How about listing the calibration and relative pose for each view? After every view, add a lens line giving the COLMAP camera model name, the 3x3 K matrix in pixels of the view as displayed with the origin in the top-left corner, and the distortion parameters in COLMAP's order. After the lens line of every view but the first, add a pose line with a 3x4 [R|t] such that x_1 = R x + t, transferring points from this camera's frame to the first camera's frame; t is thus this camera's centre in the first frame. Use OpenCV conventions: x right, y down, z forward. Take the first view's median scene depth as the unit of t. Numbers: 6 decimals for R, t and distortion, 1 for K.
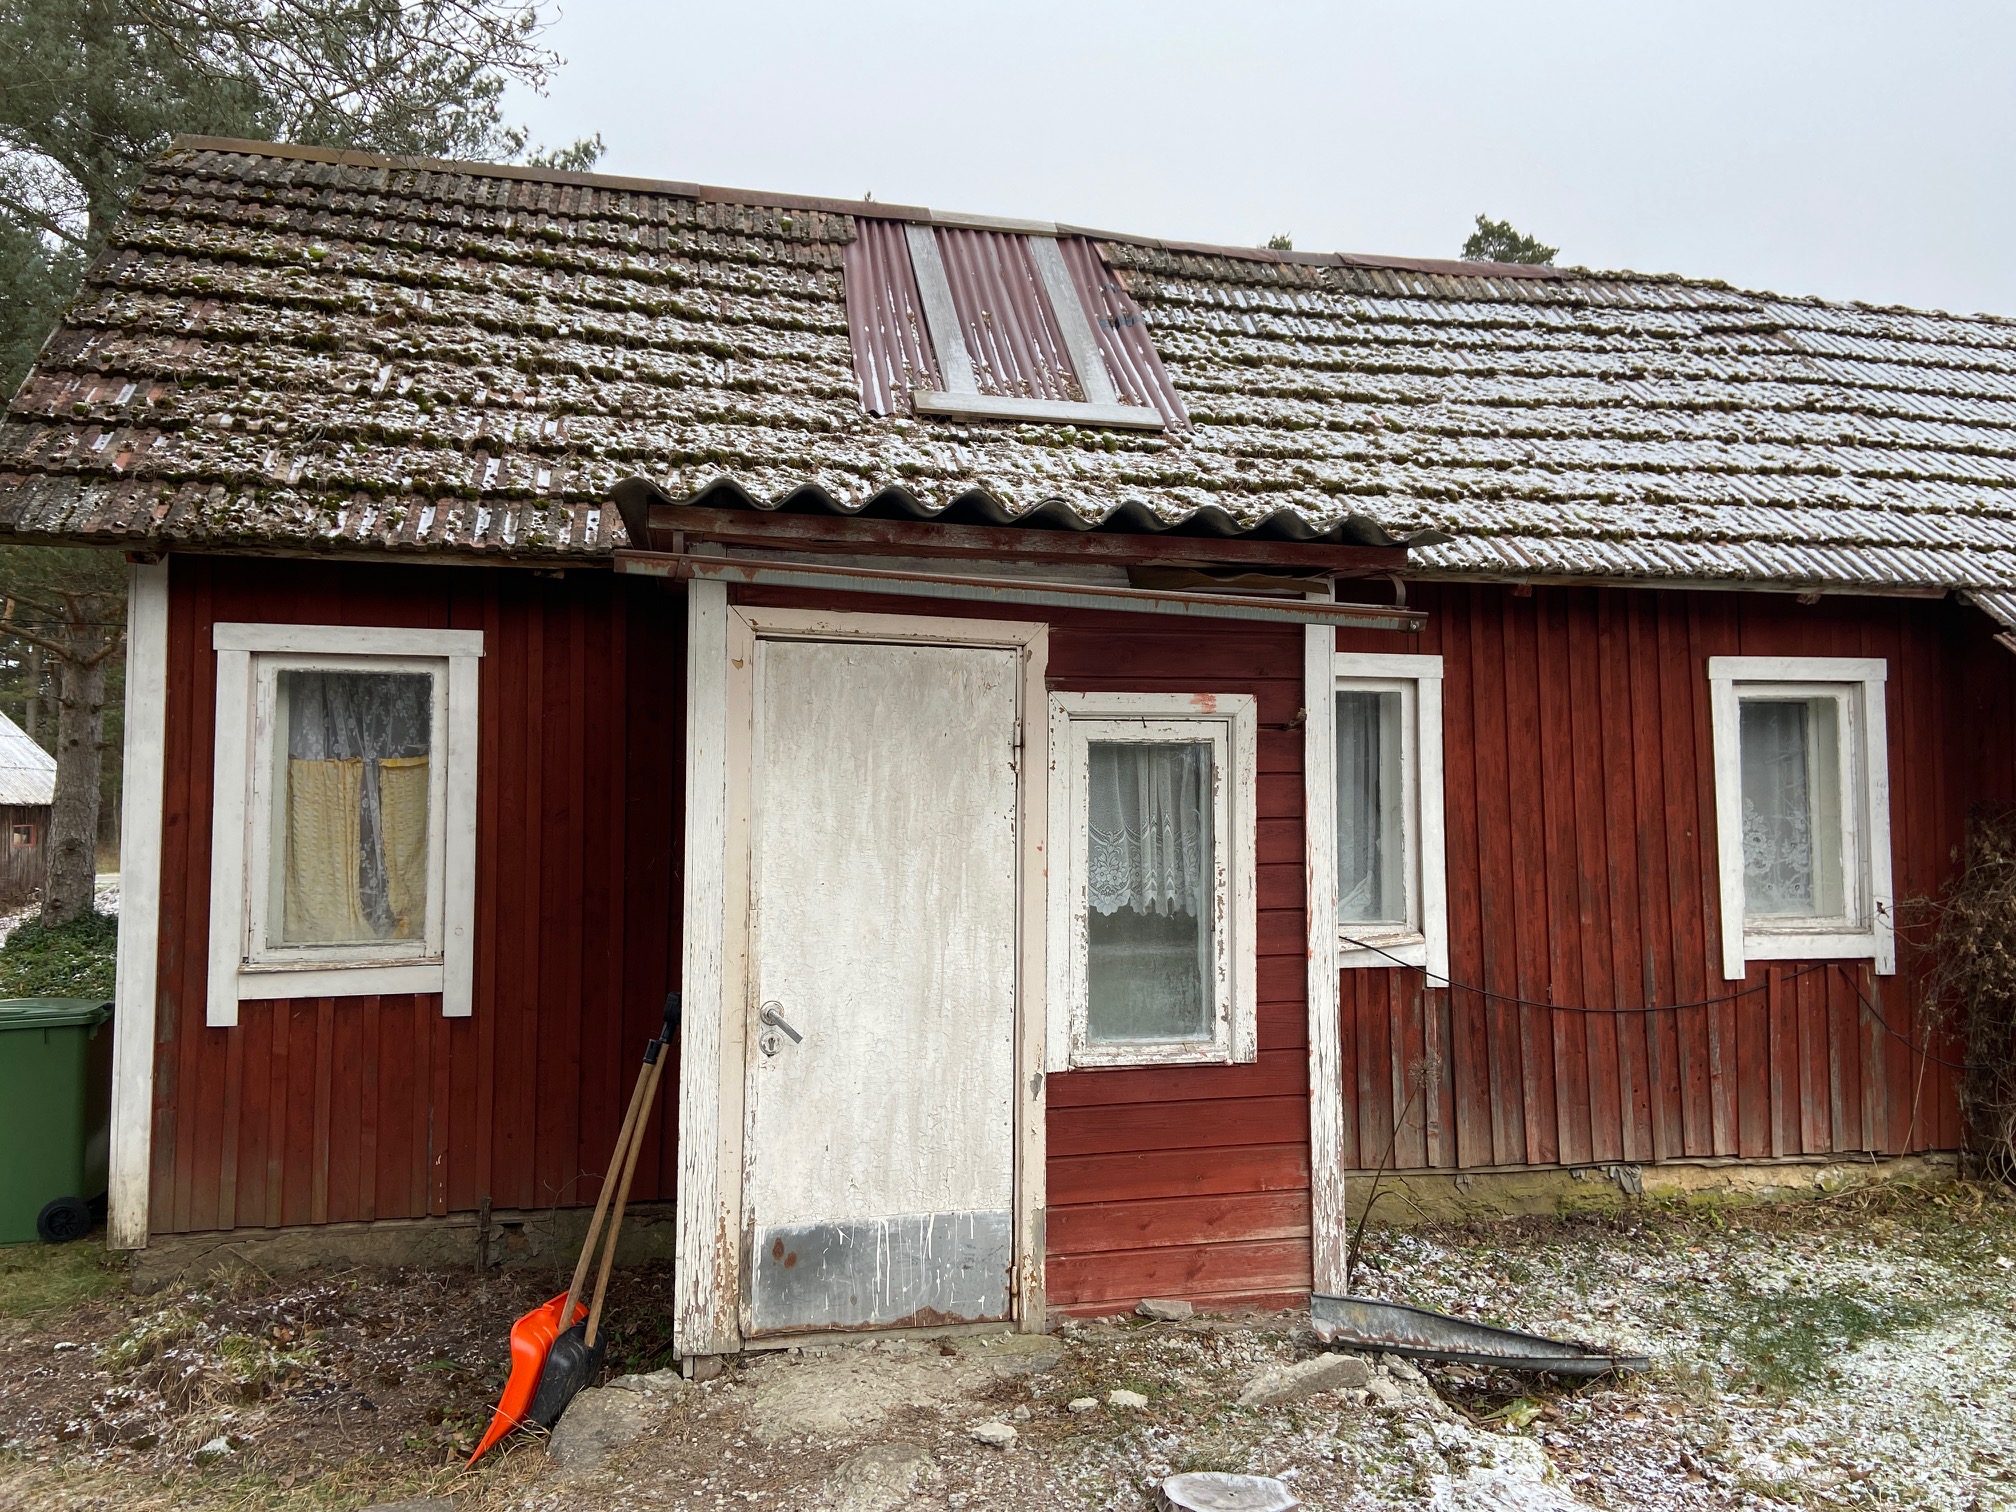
lens RADIAL K [[1493.8, 0, 1008.0], [0, 1493.8, 756.0], [0, 0, 1]] dist [0.136131, -0.178491]
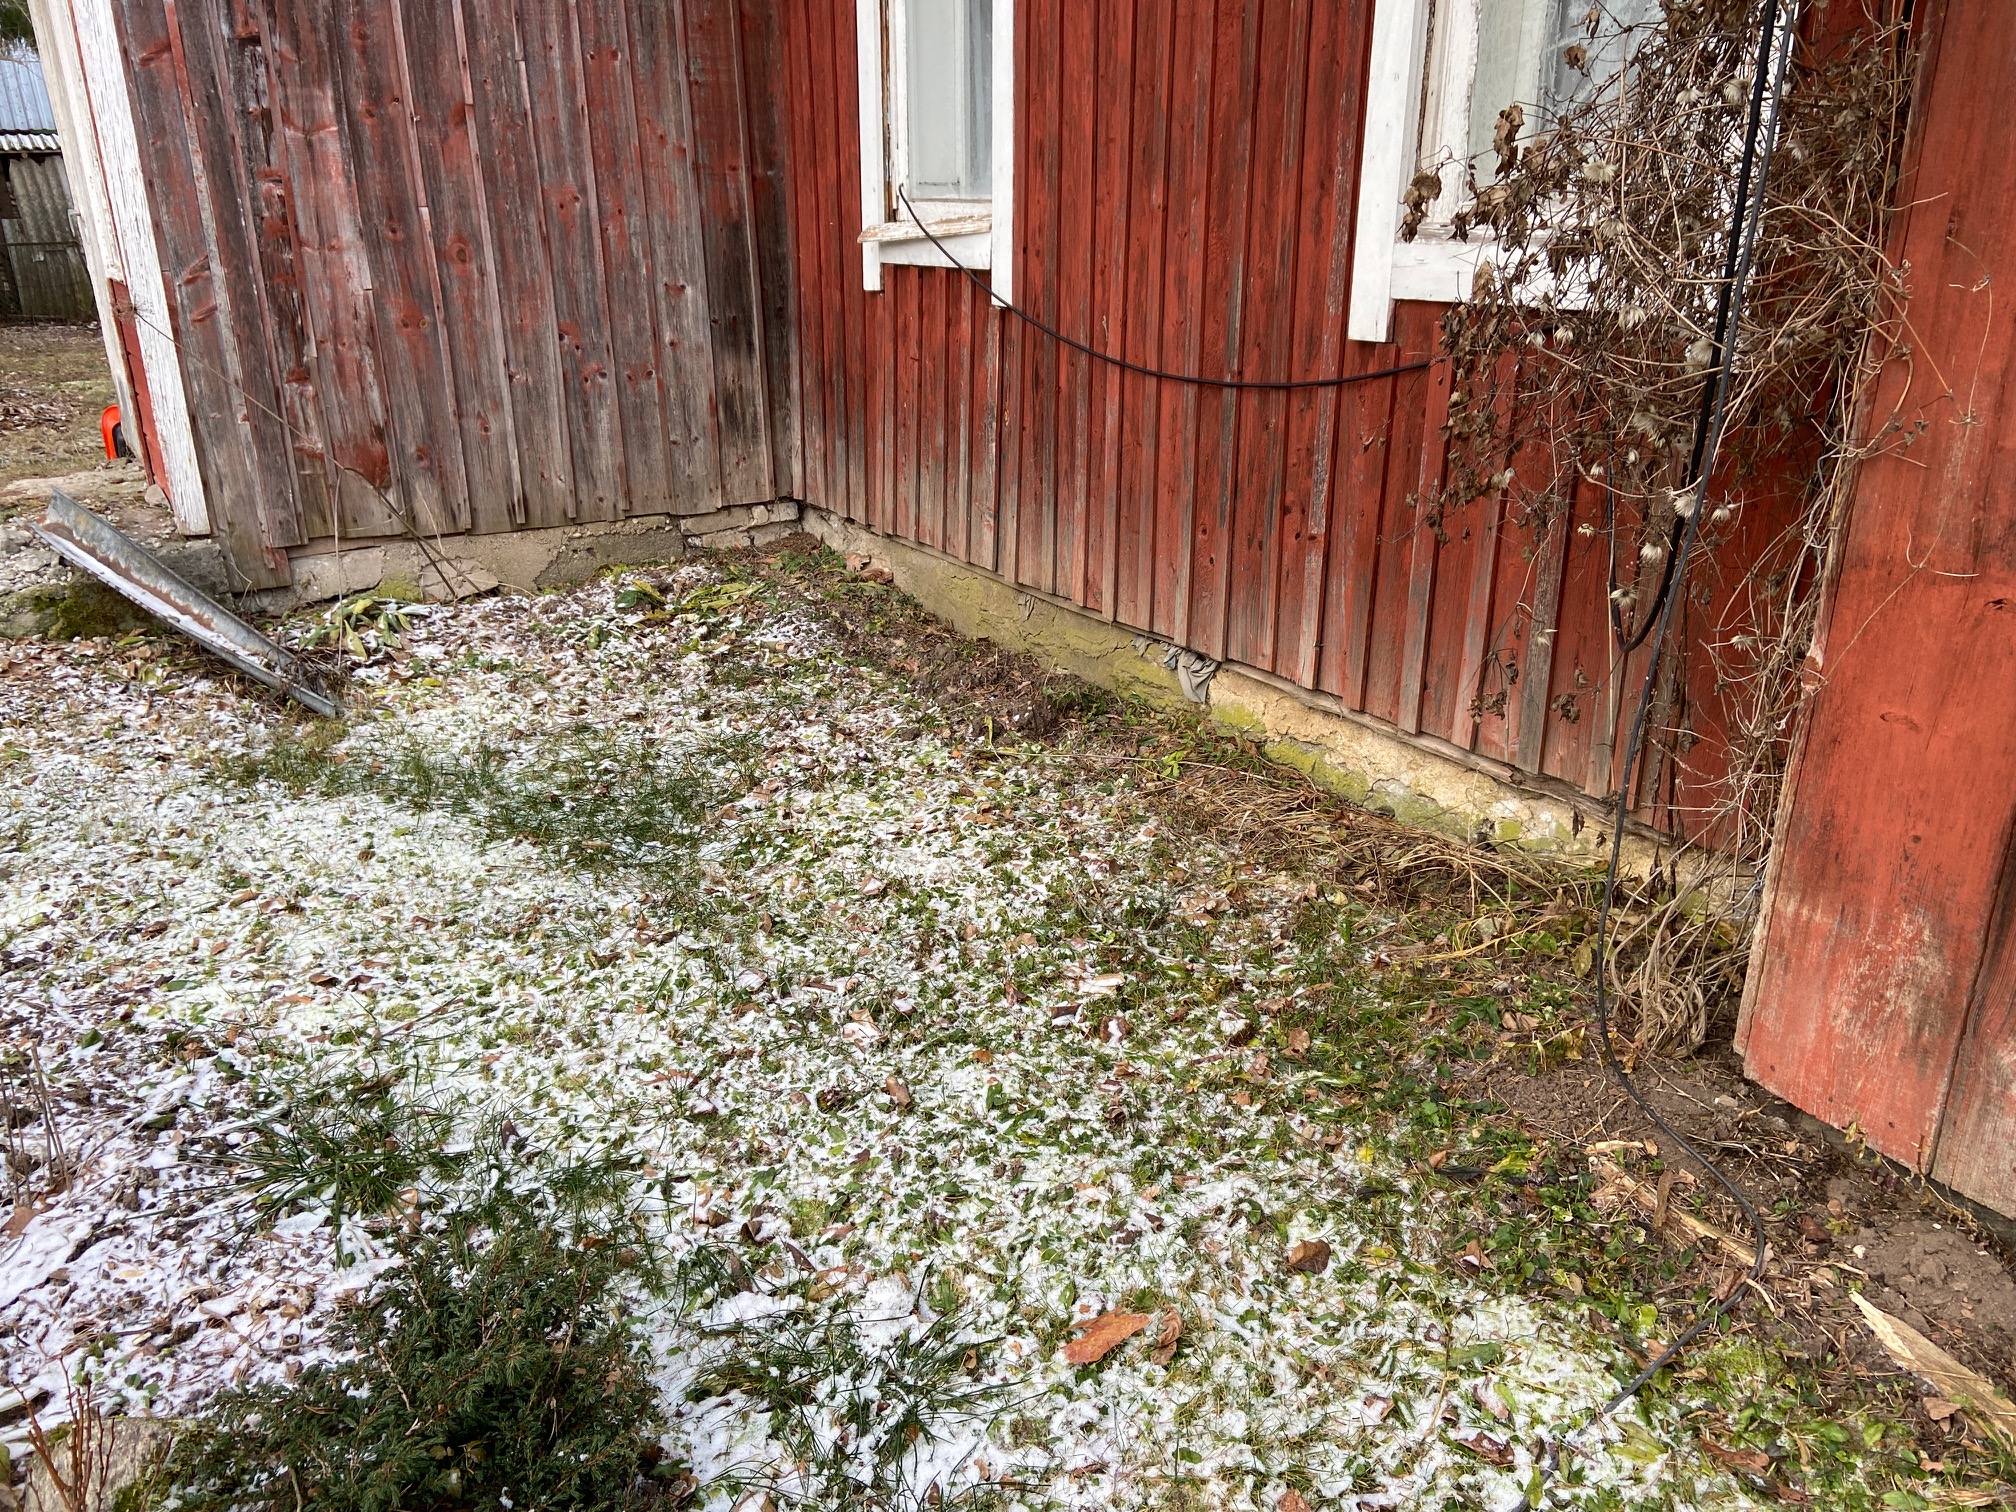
lens RADIAL K [[1493.8, 0, 1008.0], [0, 1493.8, 756.0], [0, 0, 1]] dist [0.136131, -0.178491]
pose [[0.337103, 0.332062, -0.880964, 0.894728], [0.040595, 0.929737, 0.365980, 0.092042], [0.940592, -0.159136, 0.299937, 0.751361]]
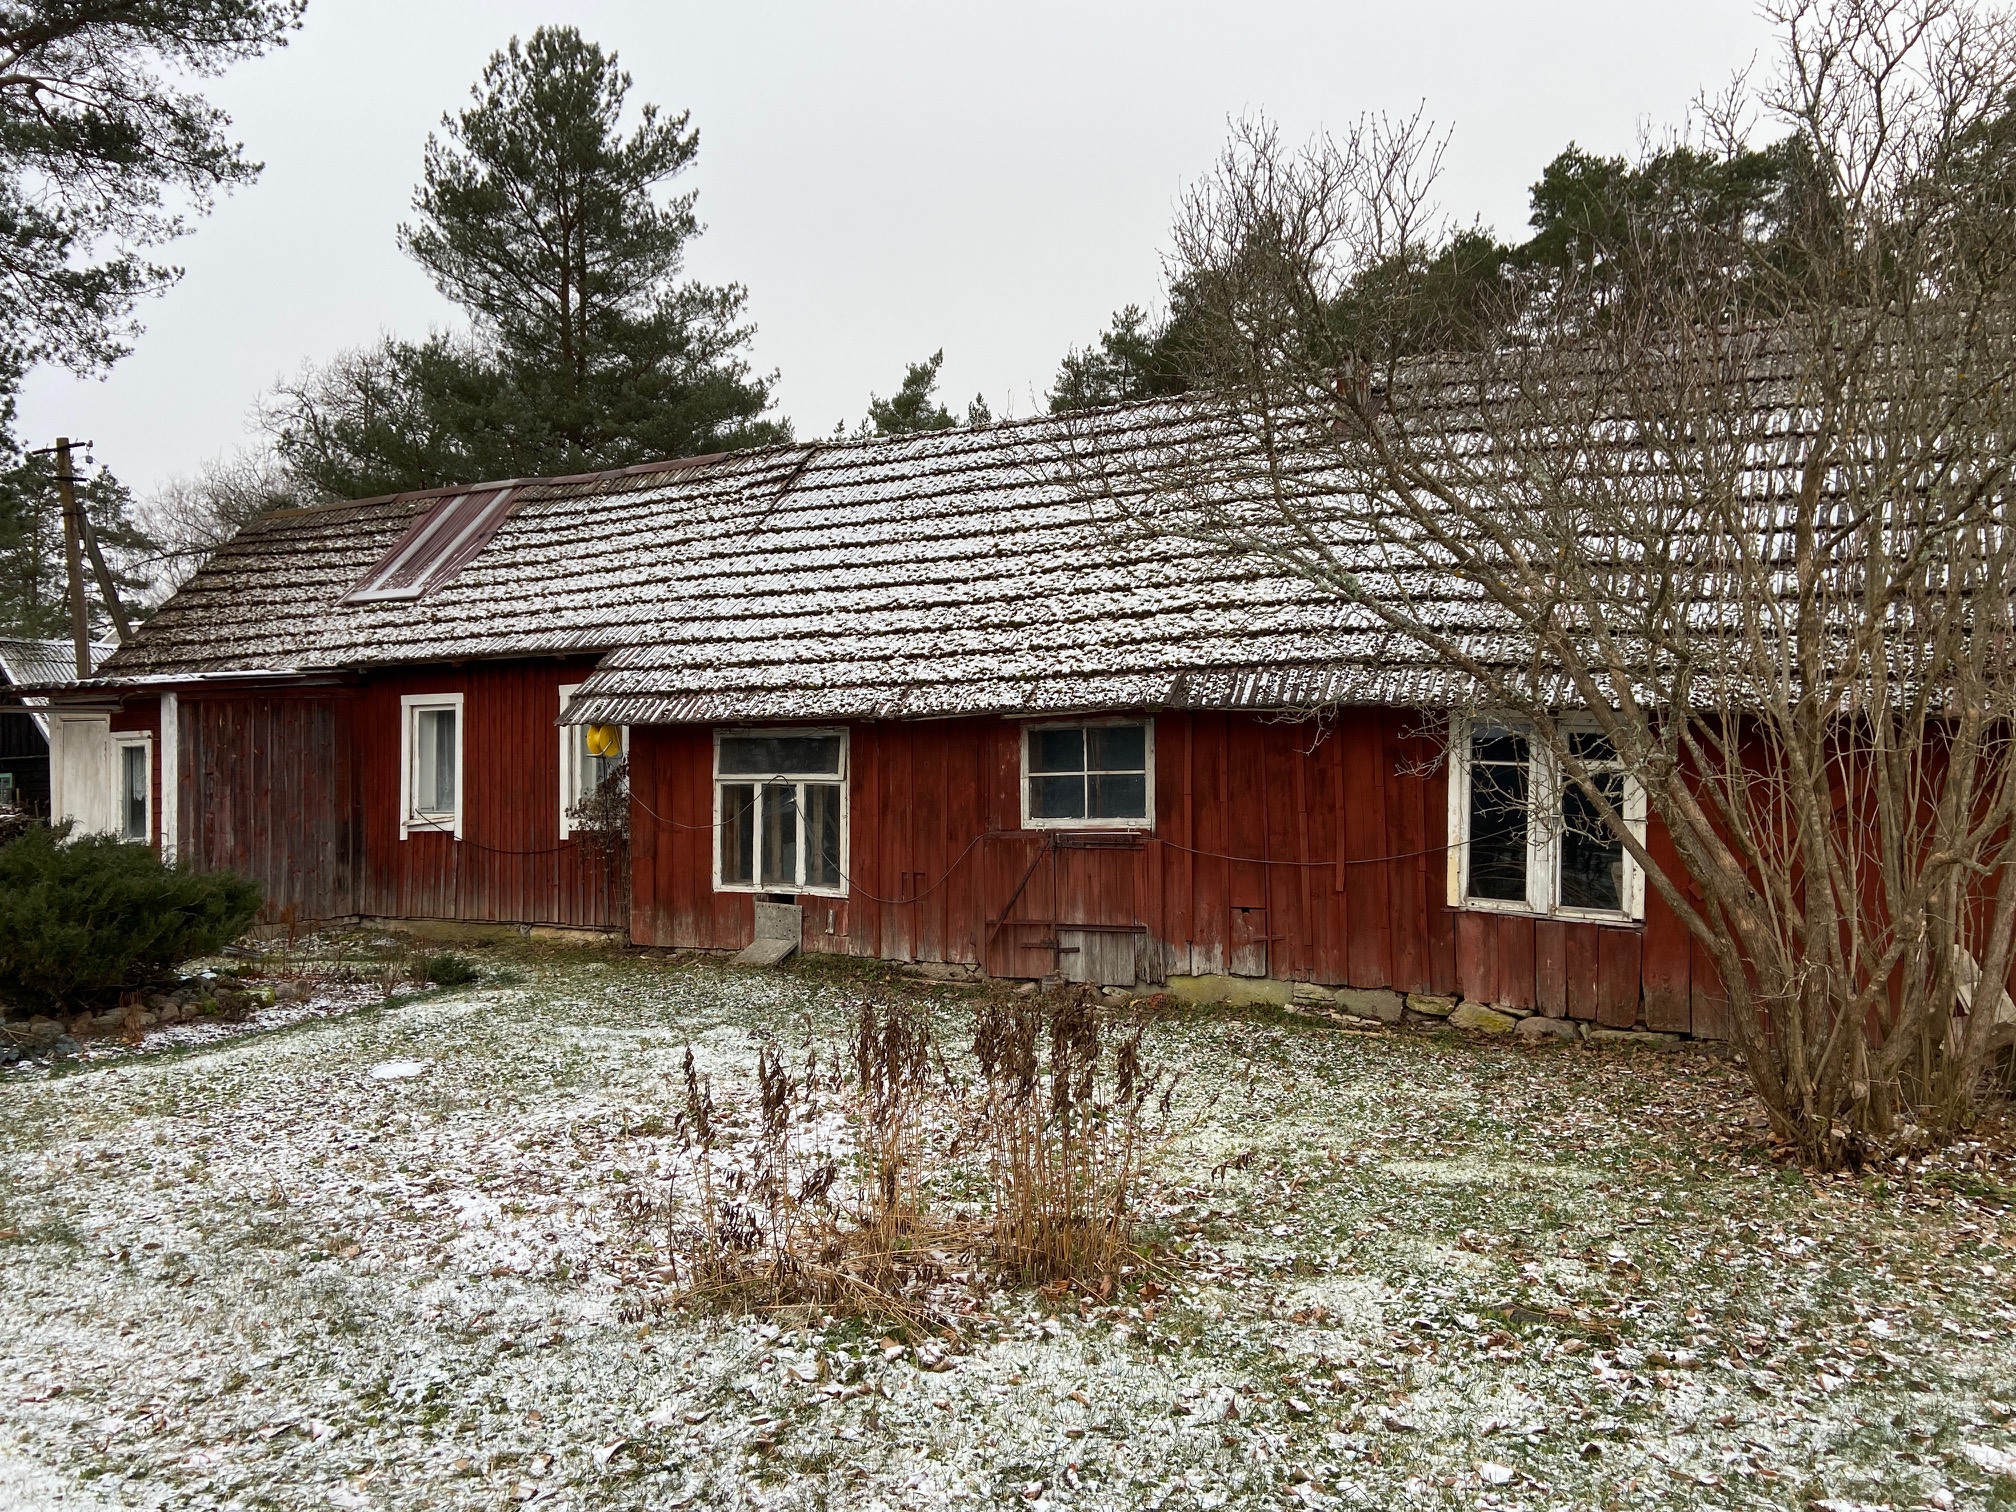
lens RADIAL K [[1493.8, 0, 1008.0], [0, 1493.8, 756.0], [0, 0, 1]] dist [0.136131, -0.178491]
pose [[0.737945, -0.020456, -0.674551, 2.359668], [0.040793, 0.999065, 0.014330, 0.026136], [0.673627, -0.038091, 0.738089, -0.118283]]
